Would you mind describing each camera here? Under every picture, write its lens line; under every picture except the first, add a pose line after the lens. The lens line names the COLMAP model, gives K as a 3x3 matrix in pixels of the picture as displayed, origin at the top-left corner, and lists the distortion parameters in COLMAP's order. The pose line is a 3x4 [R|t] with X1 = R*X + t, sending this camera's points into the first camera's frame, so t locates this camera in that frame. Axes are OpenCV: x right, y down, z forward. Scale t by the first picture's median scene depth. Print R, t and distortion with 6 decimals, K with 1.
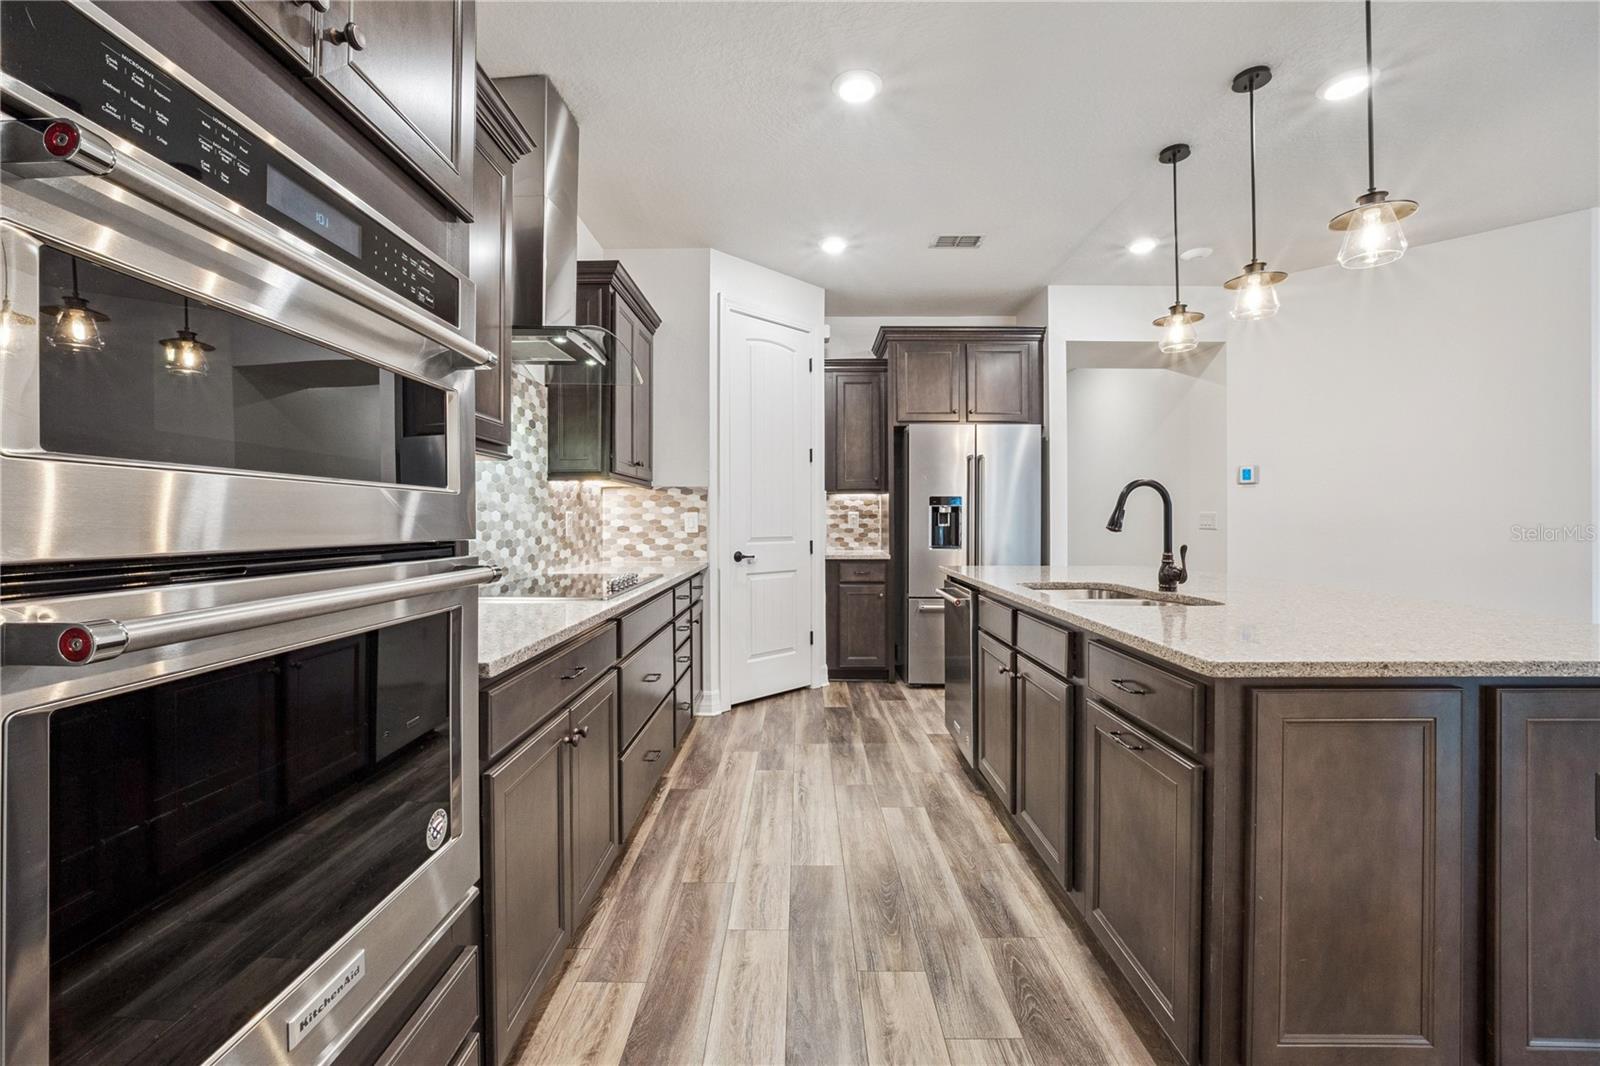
lens RADIAL K [[663.1, 0, 801.0], [0, 663.1, 516.0], [0, 0, 1]] dist [-0.018470, 0.001922]
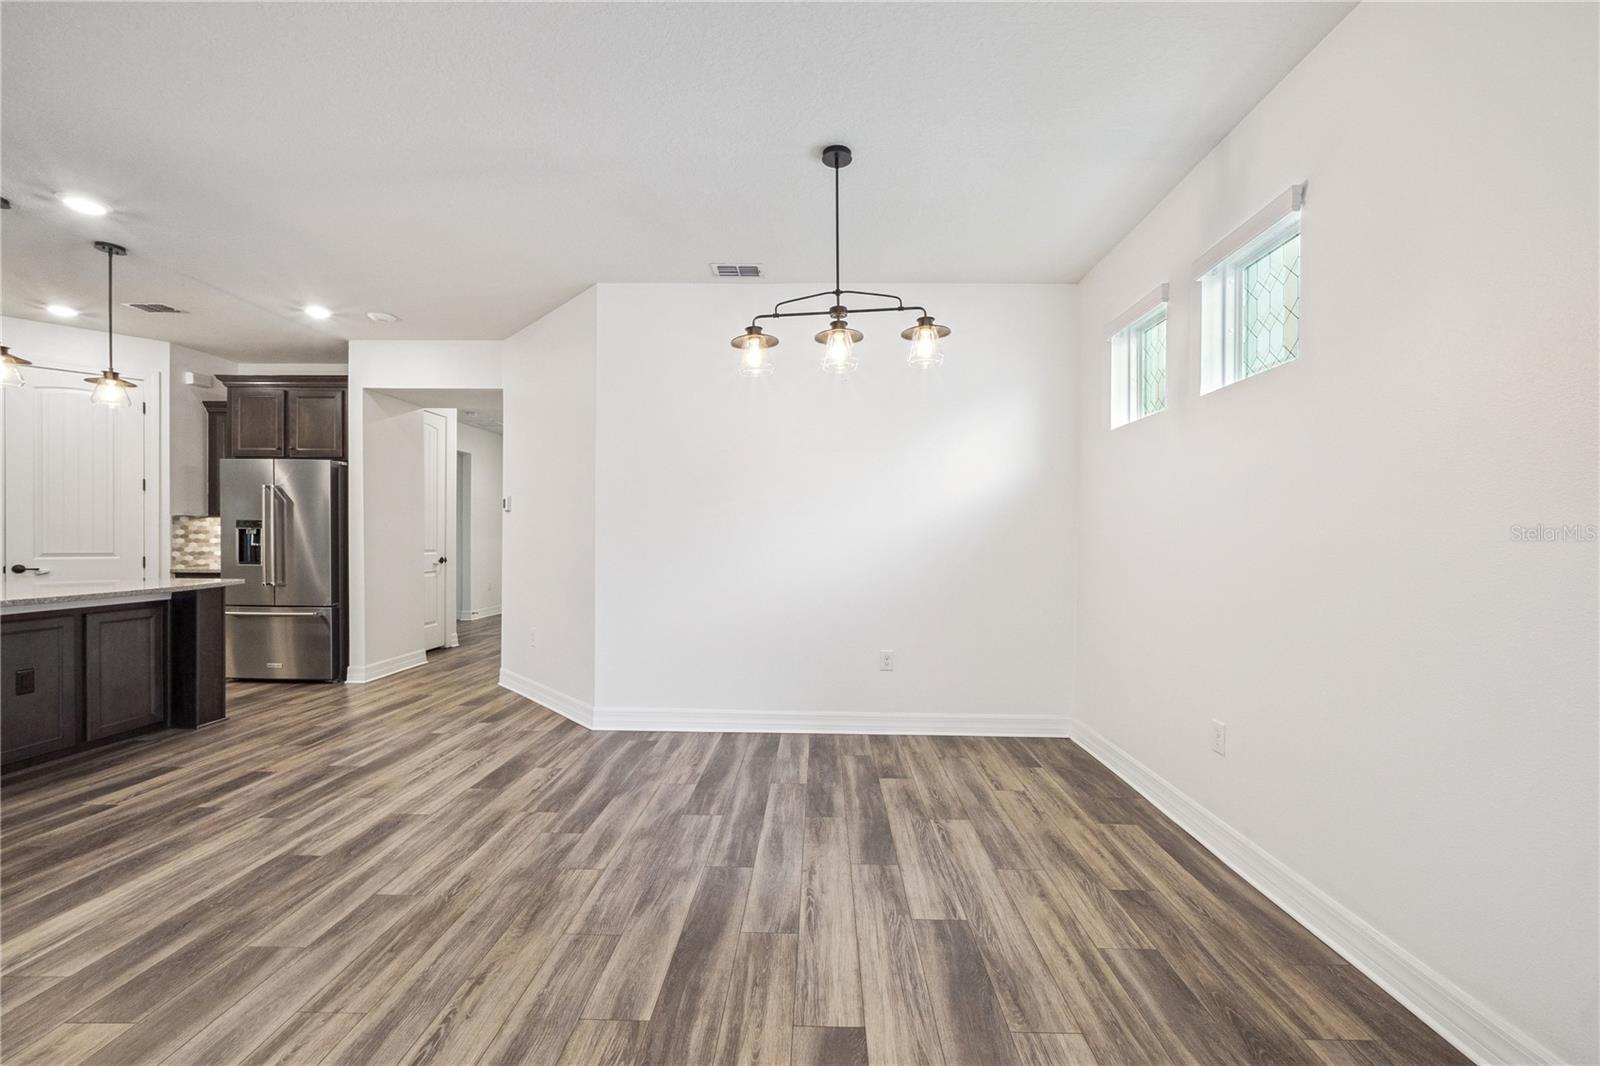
lens RADIAL K [[641.5, 0, 801.7], [0, 641.5, 539.6], [0, 0, 1]] dist [-0.009345, 0.003117]
pose [[0.999985, 0.005485, -0.000211, 1.945686], [-0.005482, 0.999906, 0.012565, -0.024222], [0.000280, -0.012564, 0.999921, -0.212838]]
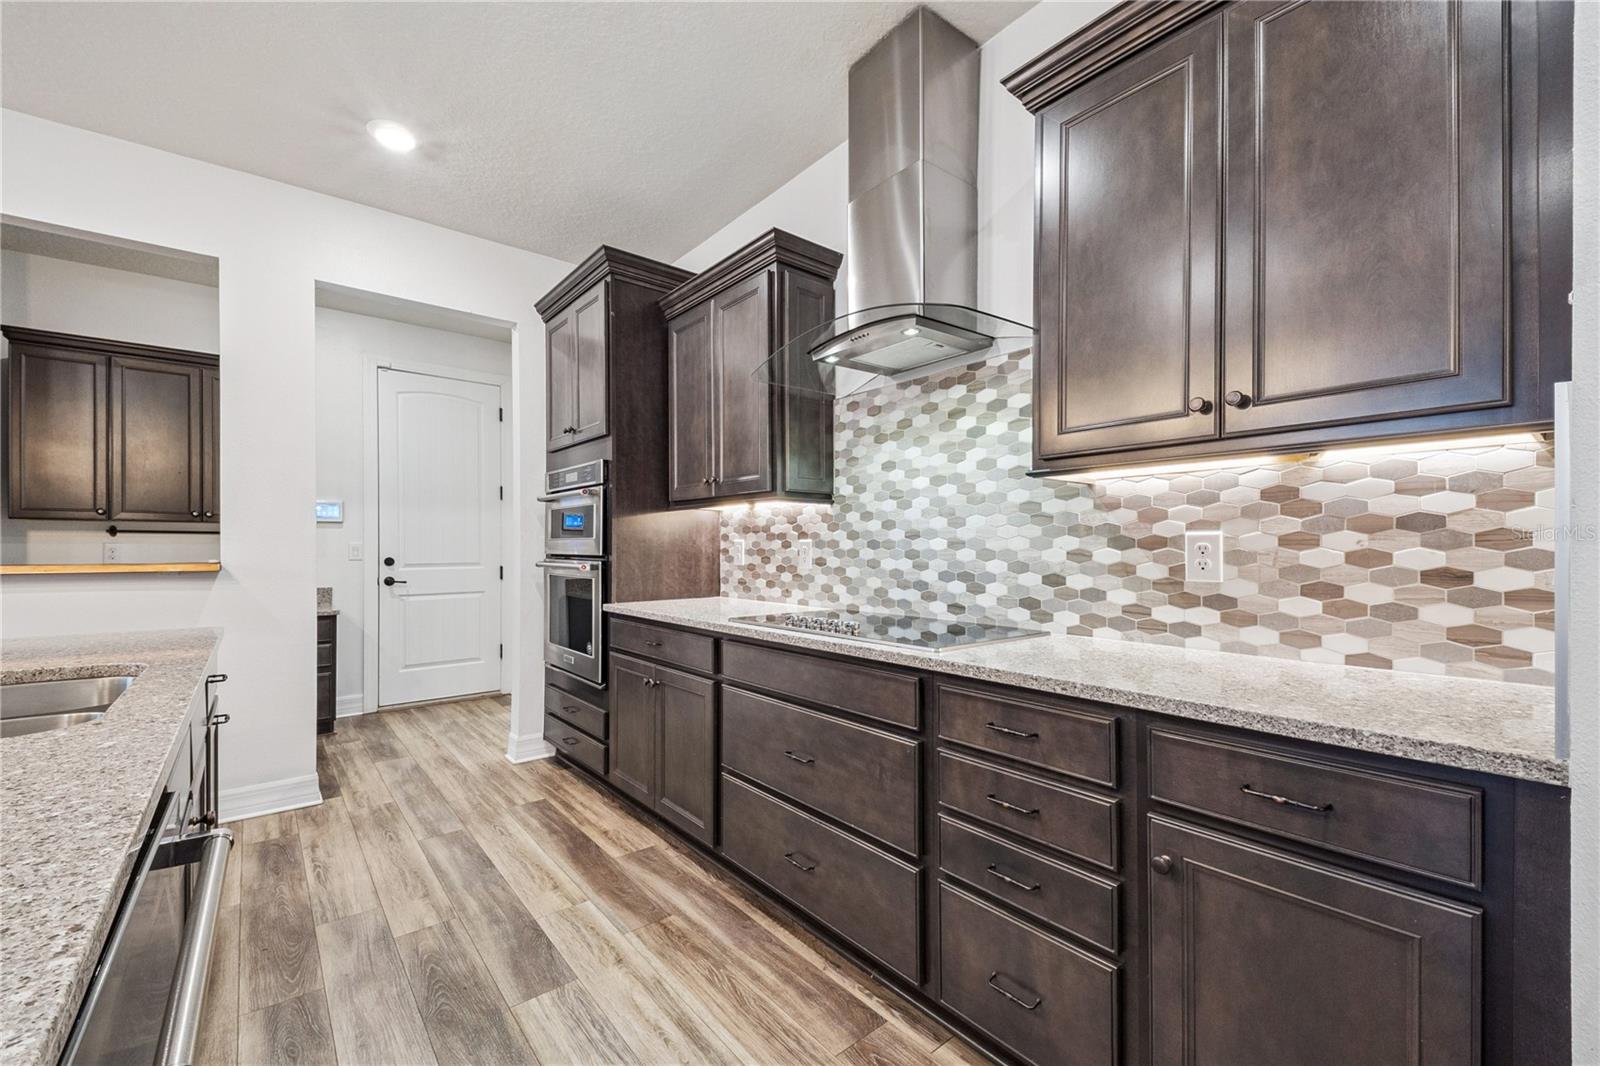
lens RADIAL K [[641.5, 0, 771.9], [0, 641.5, 546.5], [0, 0, 1]] dist [-0.009345, 0.003117]
pose [[-0.779037, 0.000019, -0.626978, 0.234008], [0.004381, 0.999976, -0.005412, 0.007103], [0.626963, -0.006963, -0.779018, 1.421356]]
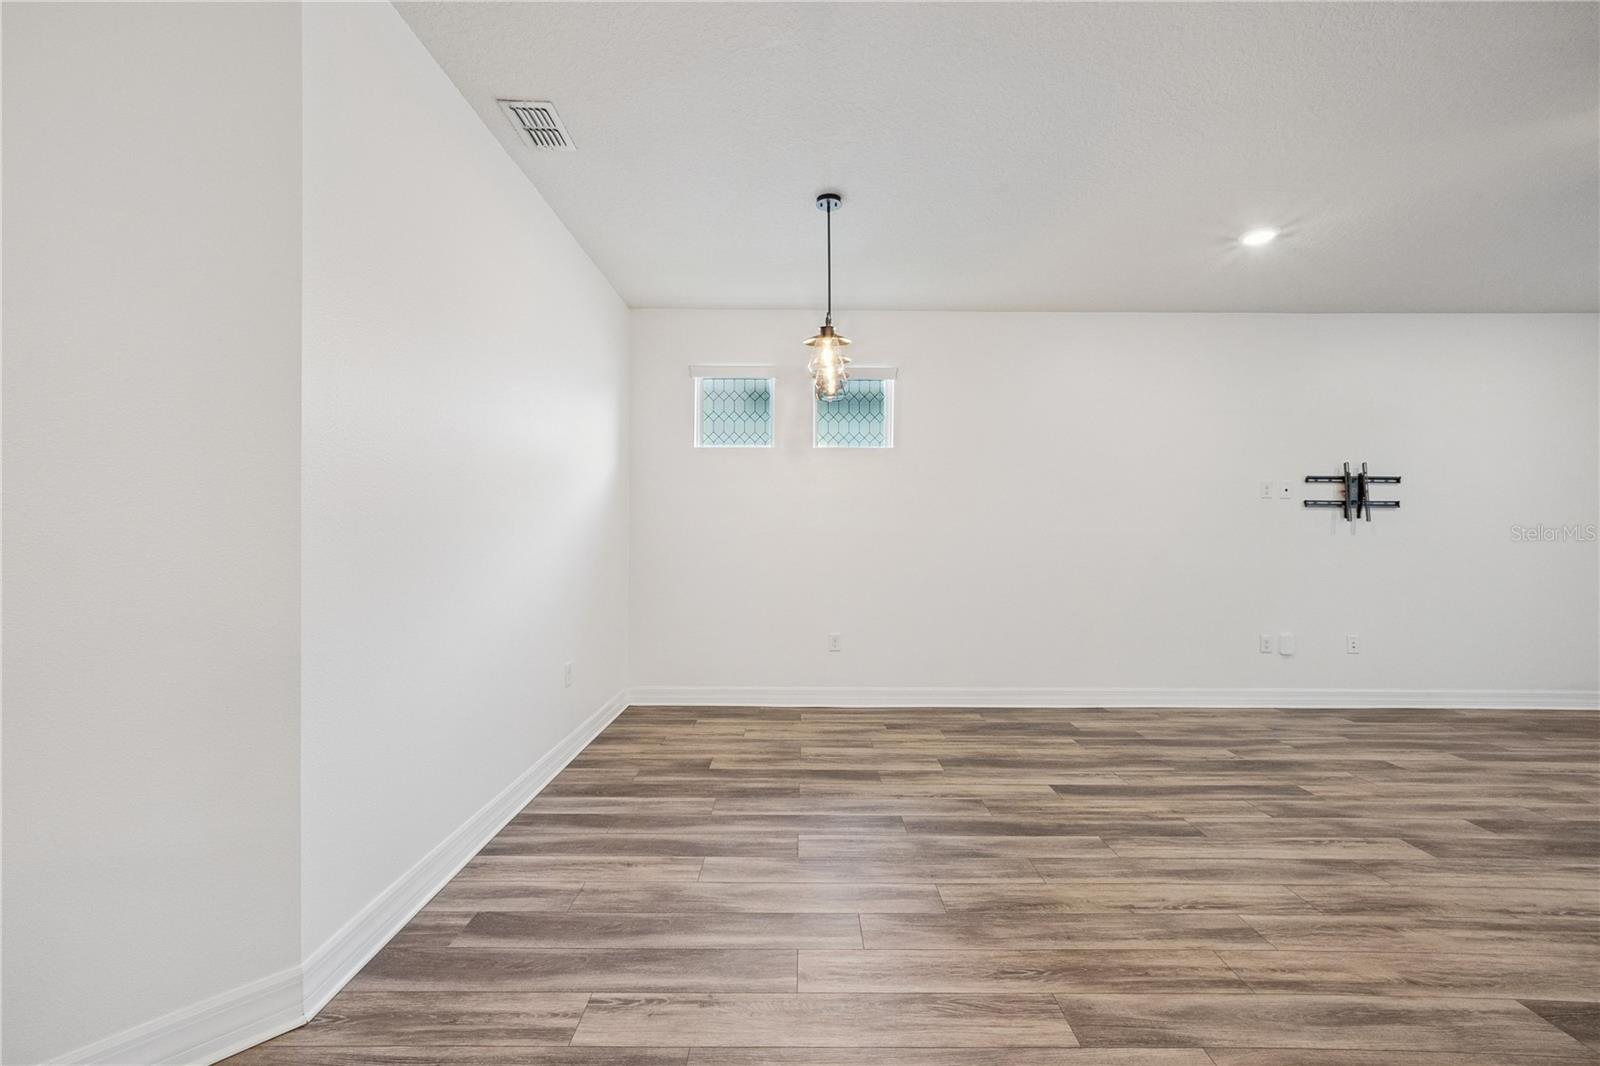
lens RADIAL K [[641.5, 0, 809.0], [0, 641.5, 530.7], [0, 0, 1]] dist [-0.009345, 0.003117]
pose [[-0.021291, 0.002979, 0.999769, 0.919824], [-0.011624, 0.999927, -0.003227, -0.013610], [-0.999706, -0.011690, -0.021255, 0.777330]]
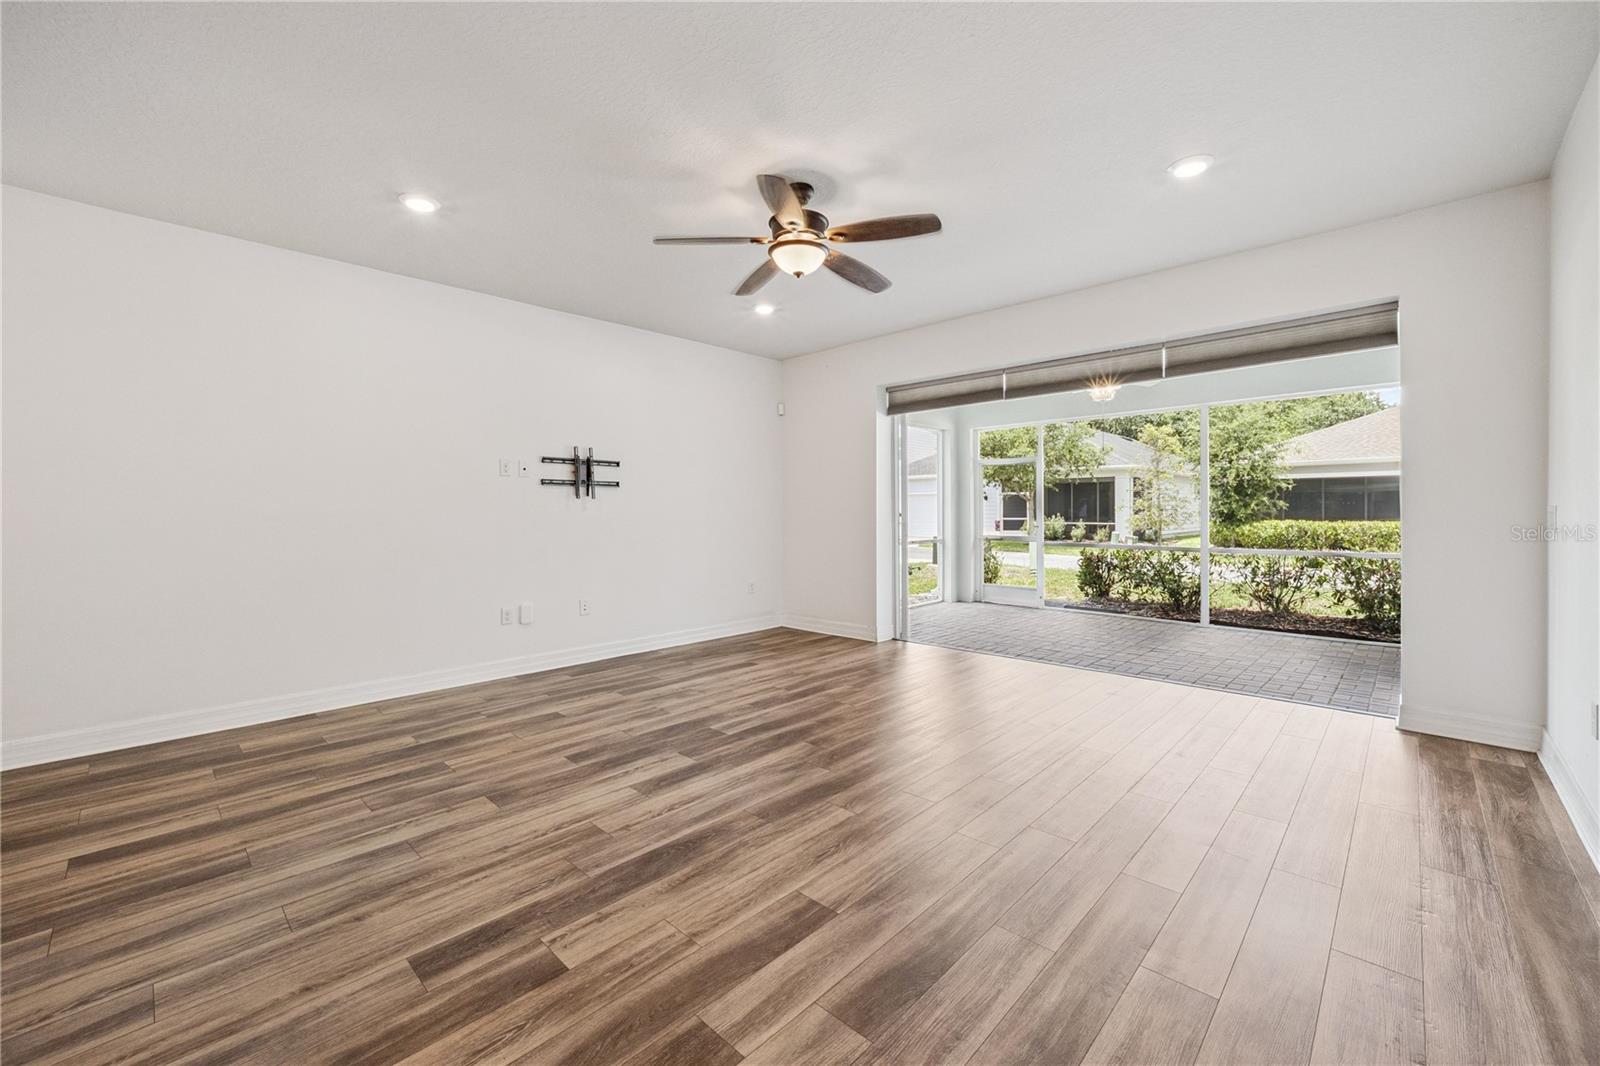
lens RADIAL K [[641.5, 0, 792.0], [0, 641.5, 519.5], [0, 0, 1]] dist [-0.009345, 0.003117]
pose [[-0.732158, -0.008745, 0.681079, 0.812856], [-0.002203, 0.999943, 0.010472, -0.019329], [-0.681132, 0.006167, -0.732135, 0.305094]]
